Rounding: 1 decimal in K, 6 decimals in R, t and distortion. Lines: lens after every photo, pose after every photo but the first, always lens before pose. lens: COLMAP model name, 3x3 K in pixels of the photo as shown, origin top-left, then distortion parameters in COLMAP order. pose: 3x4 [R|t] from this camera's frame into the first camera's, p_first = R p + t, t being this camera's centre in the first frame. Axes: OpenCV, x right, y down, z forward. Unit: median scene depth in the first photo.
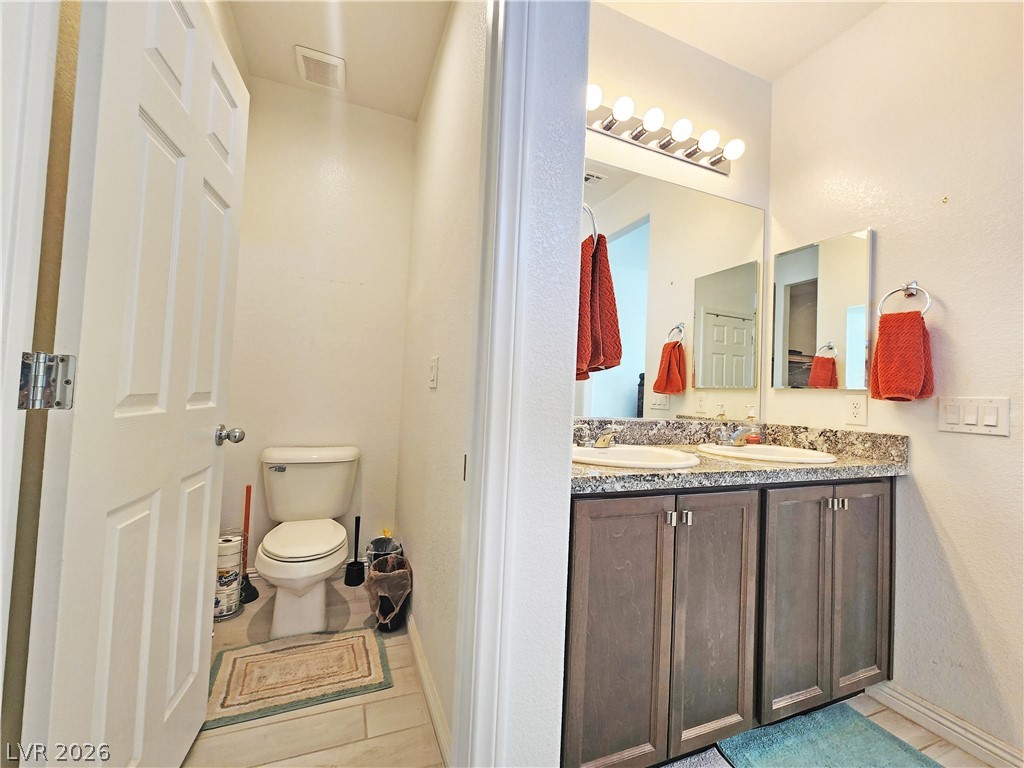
lens RADIAL K [[420.6, 0, 512.0], [0, 420.6, 378.6], [0, 0, 1]] dist [-0.001503, 0.000640]
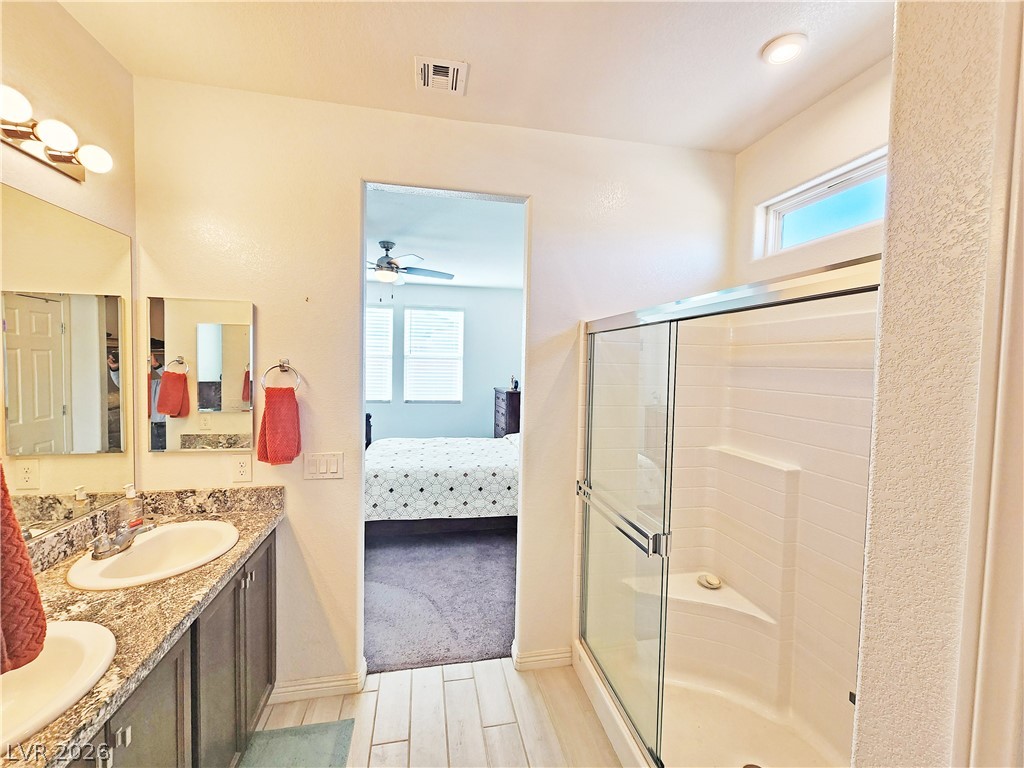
lens RADIAL K [[420.6, 0, 511.4], [0, 420.6, 381.3], [0, 0, 1]] dist [-0.001503, 0.000640]
pose [[0.183202, -0.081746, 0.979671, -0.101424], [-0.048722, 0.994557, 0.092099, -0.270866], [-0.981867, -0.064605, 0.178222, 0.124722]]
